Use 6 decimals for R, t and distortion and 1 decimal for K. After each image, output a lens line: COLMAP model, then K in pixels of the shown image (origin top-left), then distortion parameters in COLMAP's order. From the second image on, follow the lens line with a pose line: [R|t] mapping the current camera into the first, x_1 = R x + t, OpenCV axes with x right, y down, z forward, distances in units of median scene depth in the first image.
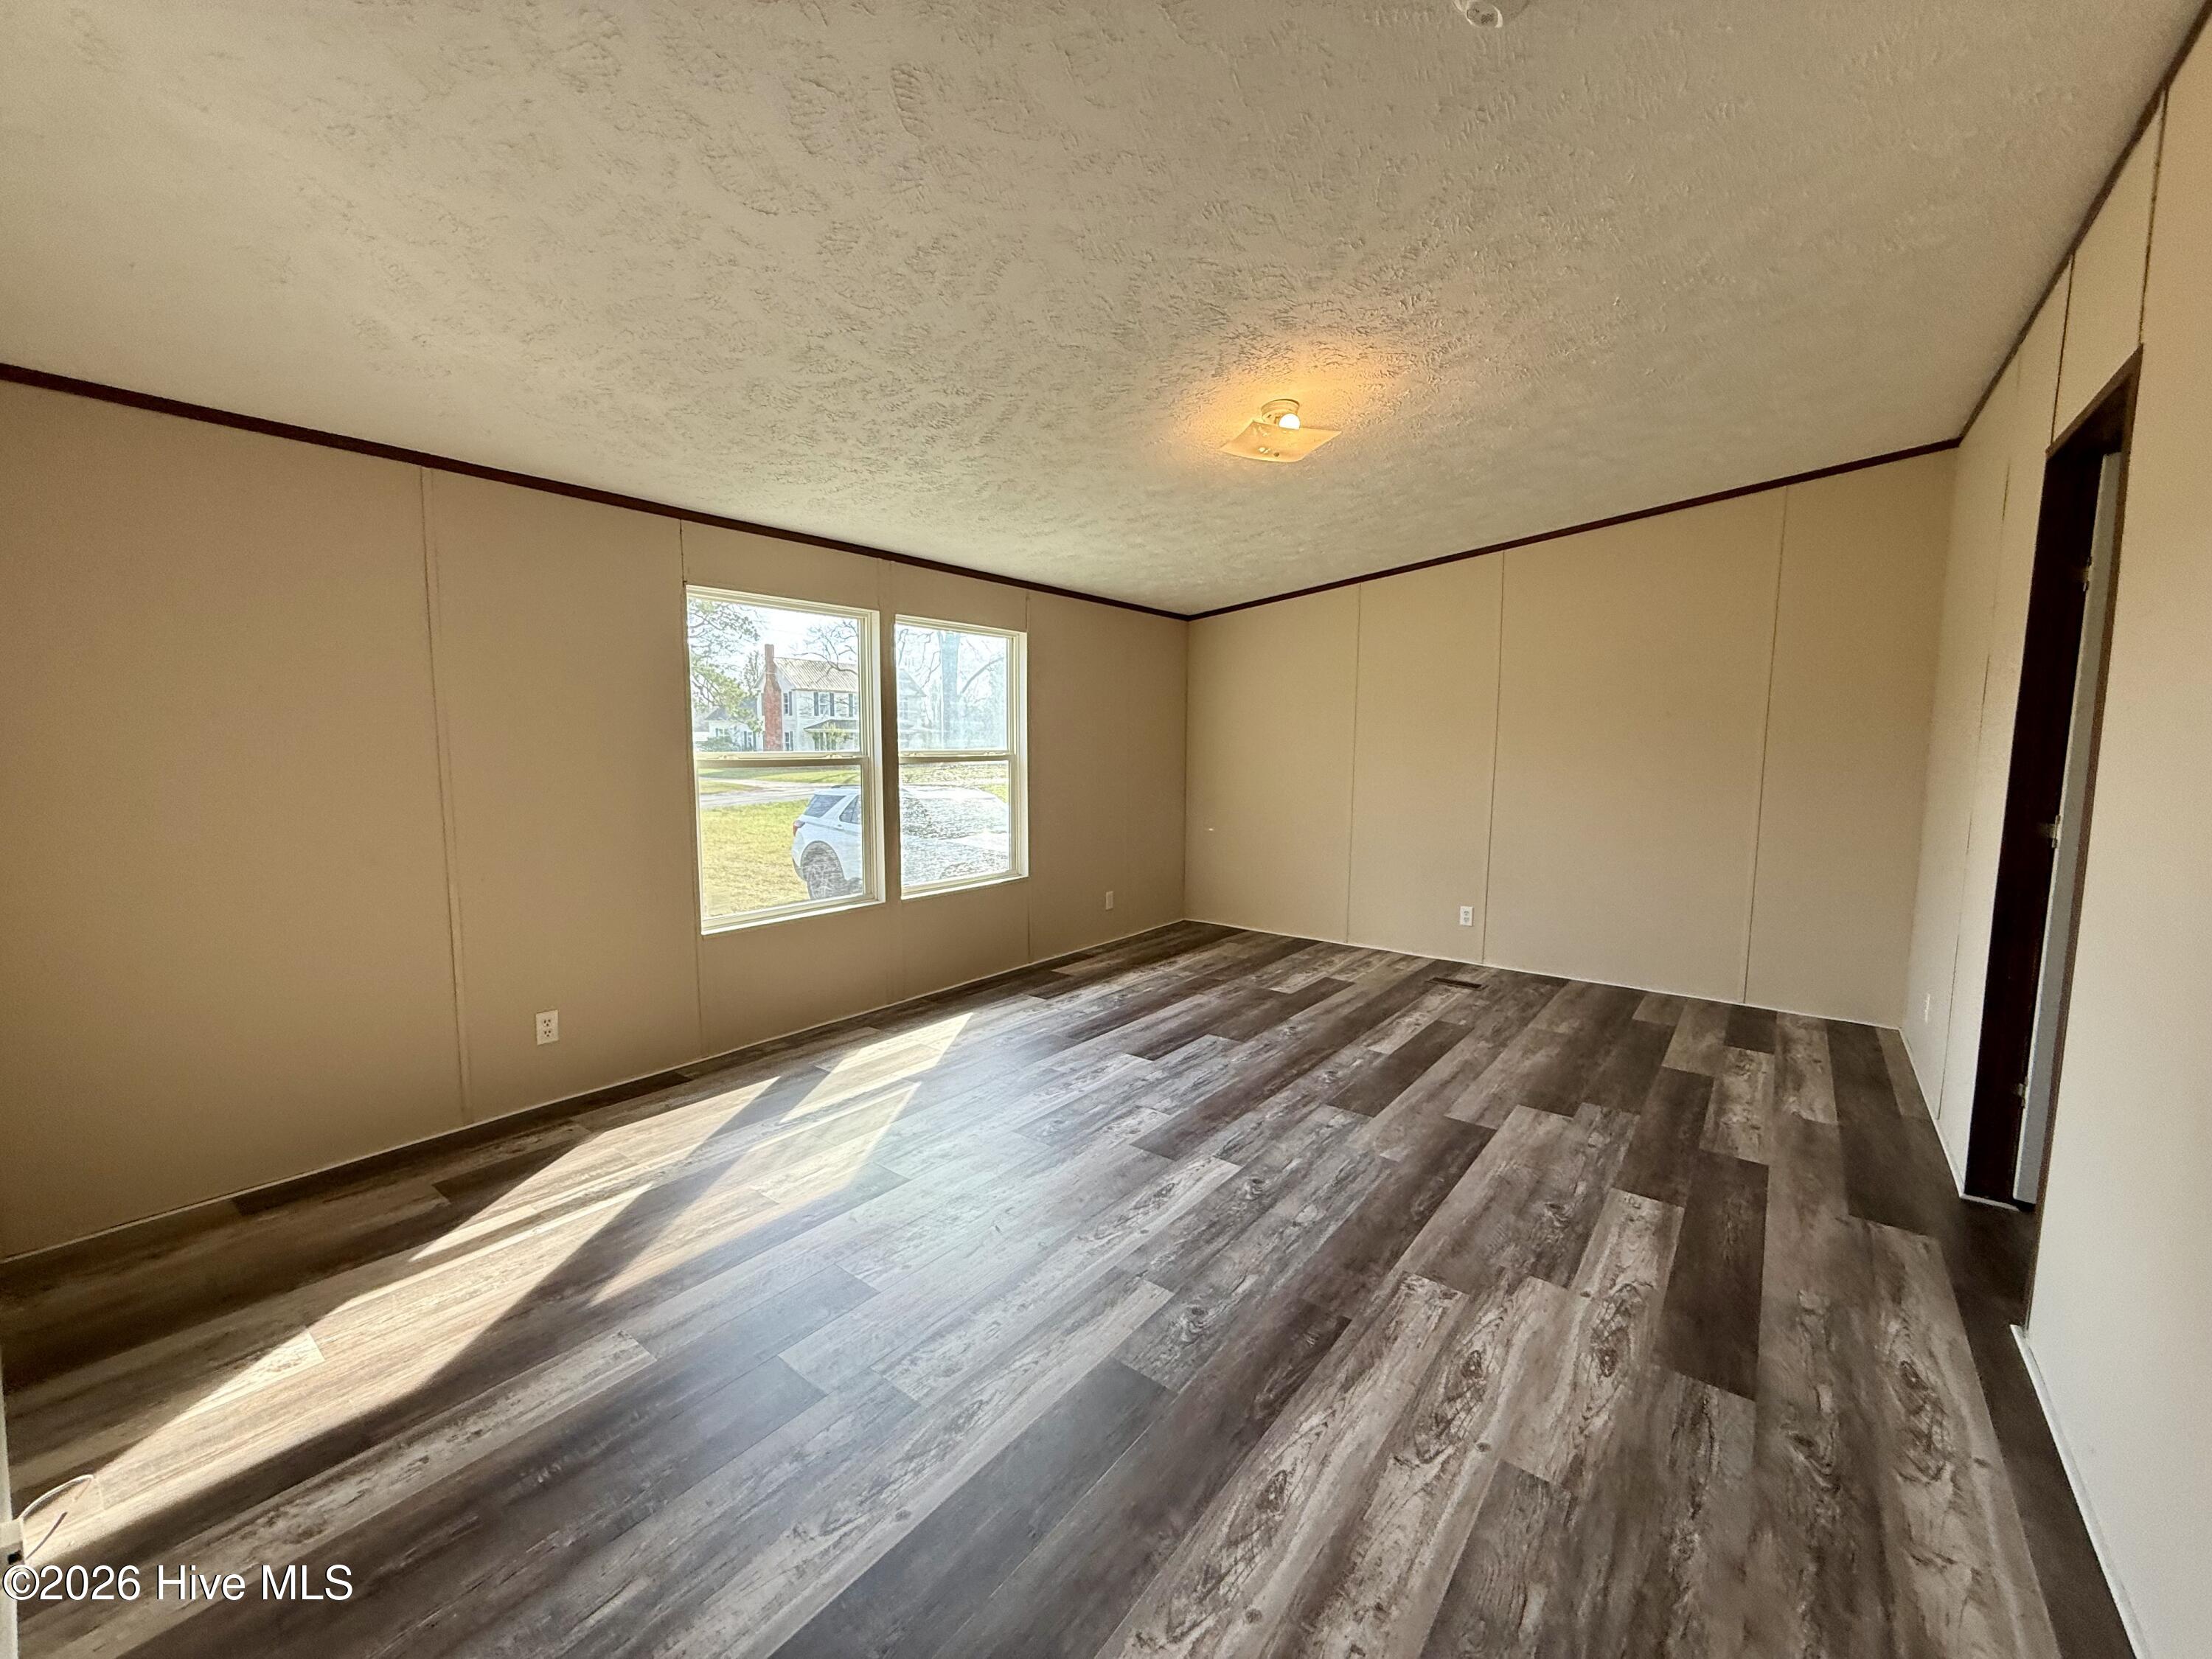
lens RADIAL K [[883.7, 0, 1115.9], [0, 883.7, 818.2], [0, 0, 1]] dist [-0.000286, 0.000635]
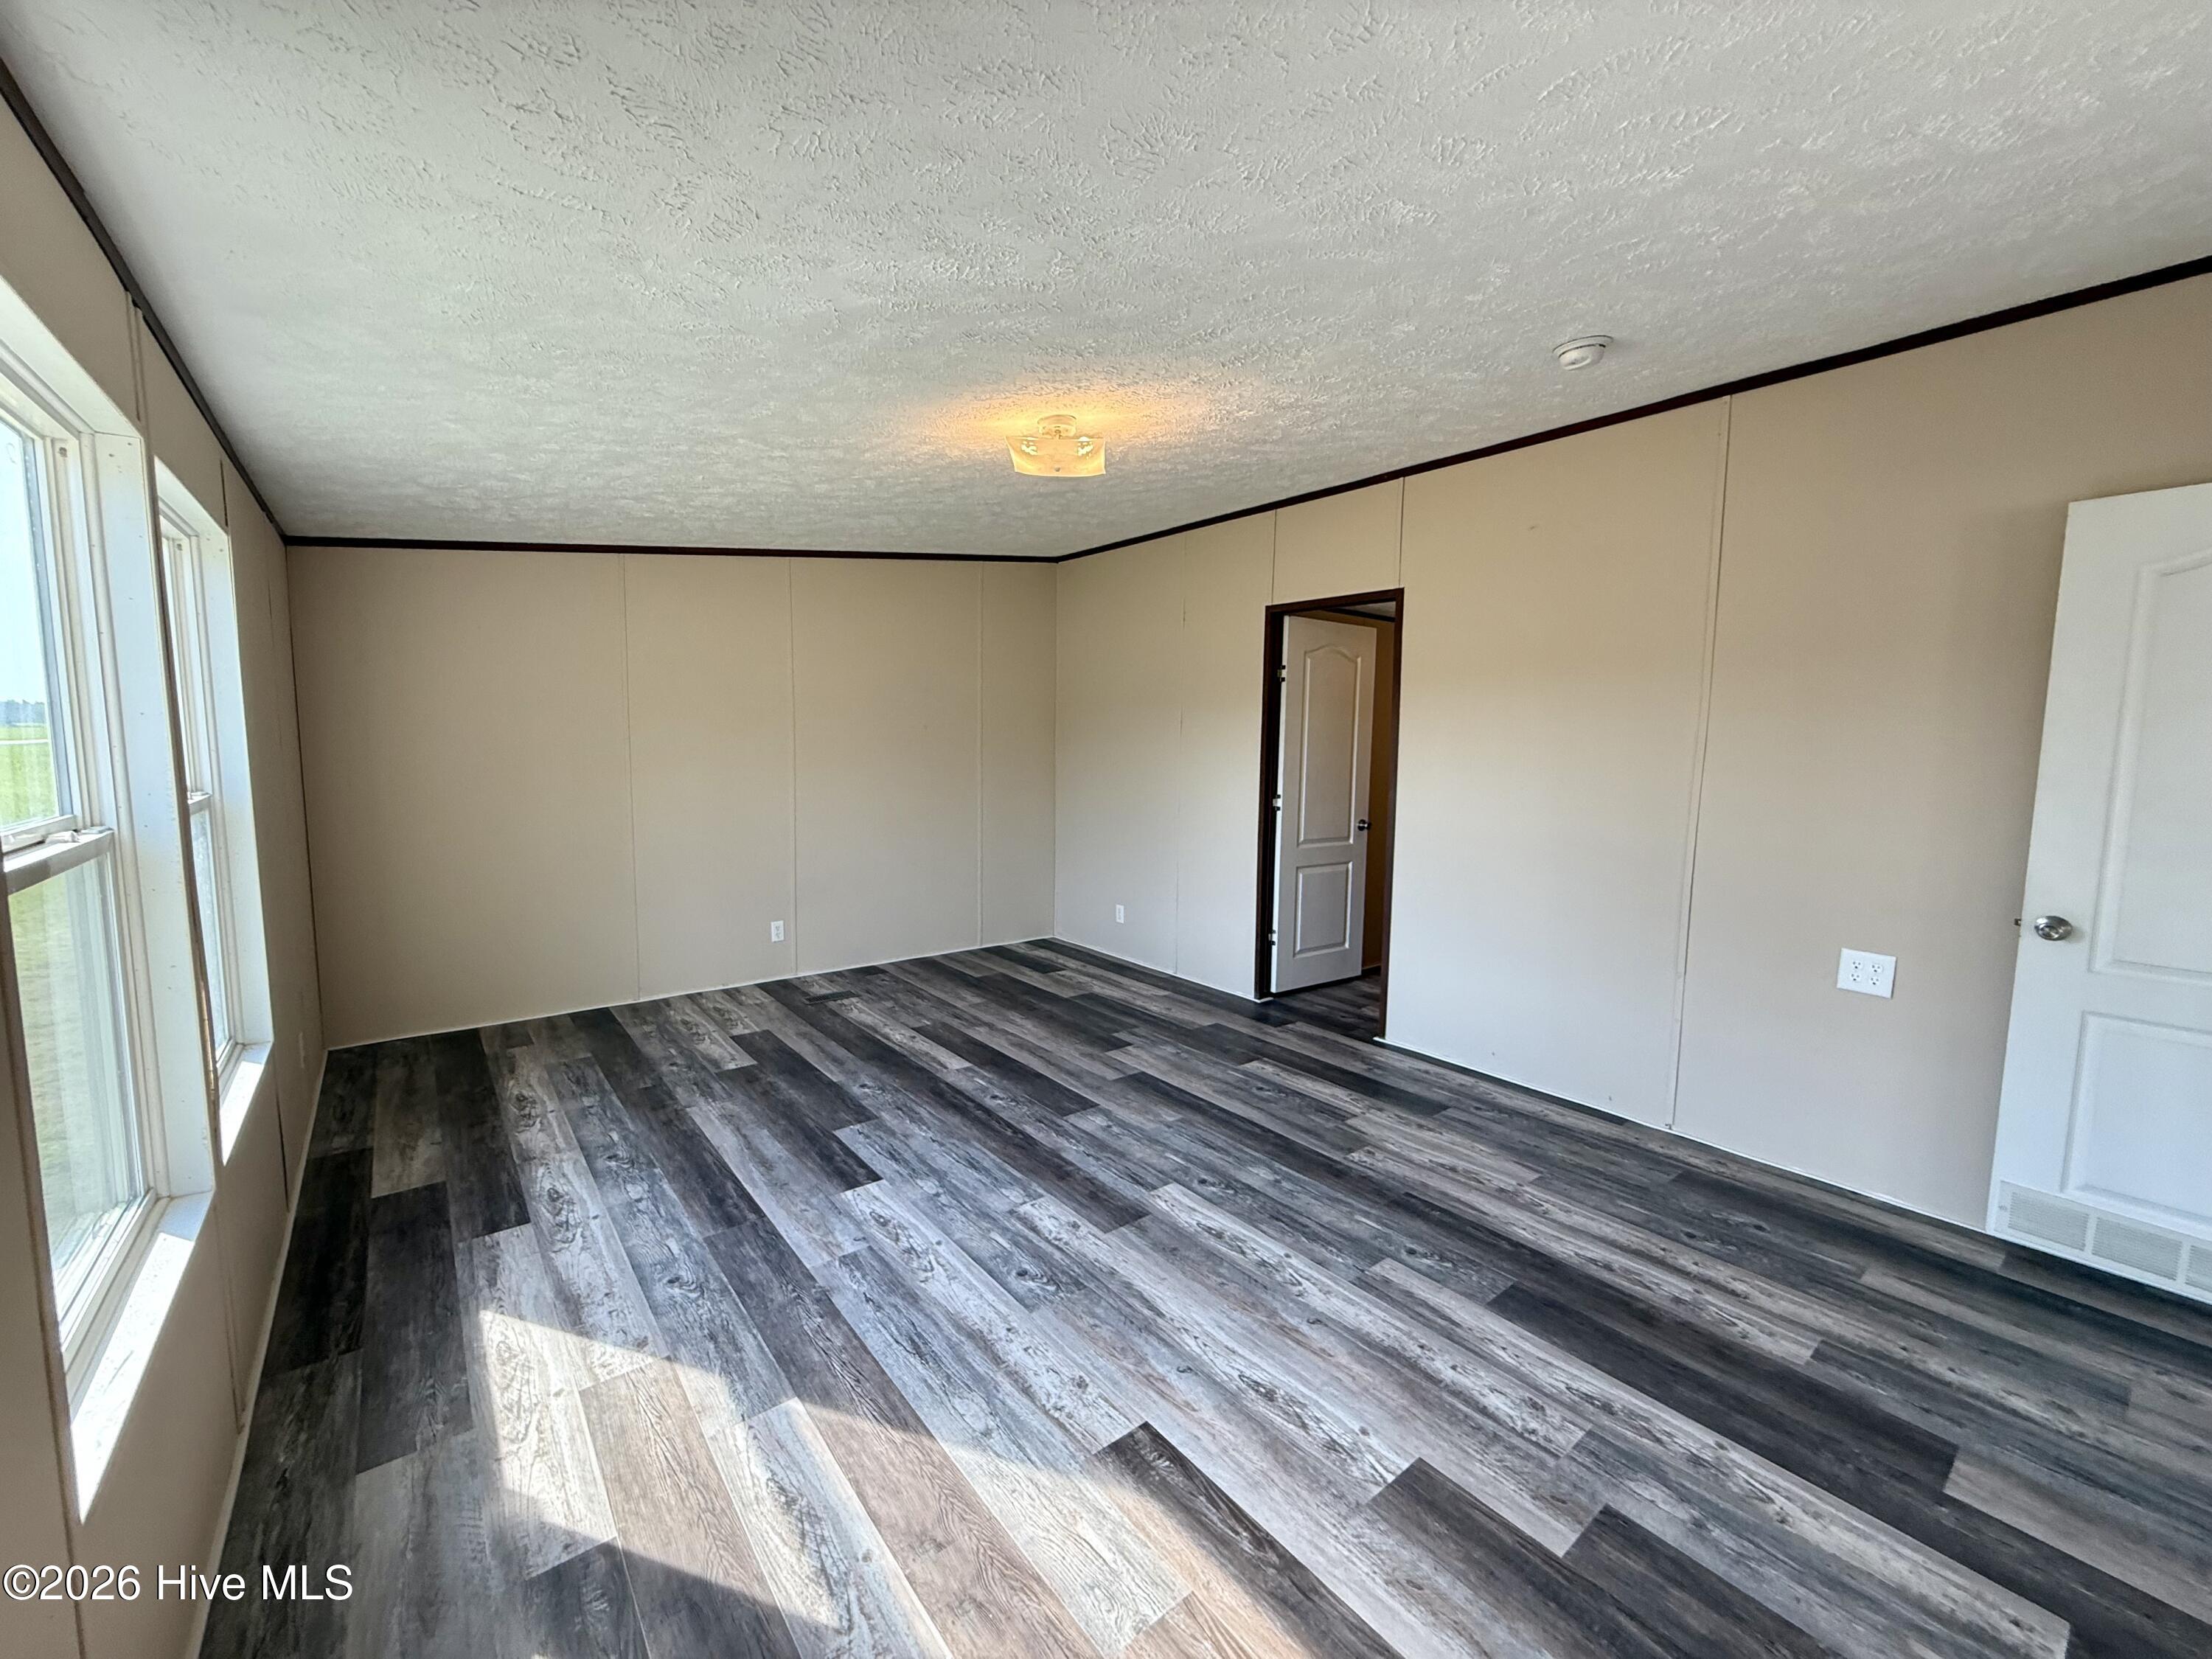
lens RADIAL K [[883.7, 0, 1098.4], [0, 883.7, 828.8], [0, 0, 1]] dist [-0.000286, 0.000635]
pose [[0.244812, -0.101268, 0.964268, -0.629033], [0.072857, 0.993640, 0.085856, -0.082448], [-0.966829, 0.049236, 0.250633, 0.614310]]
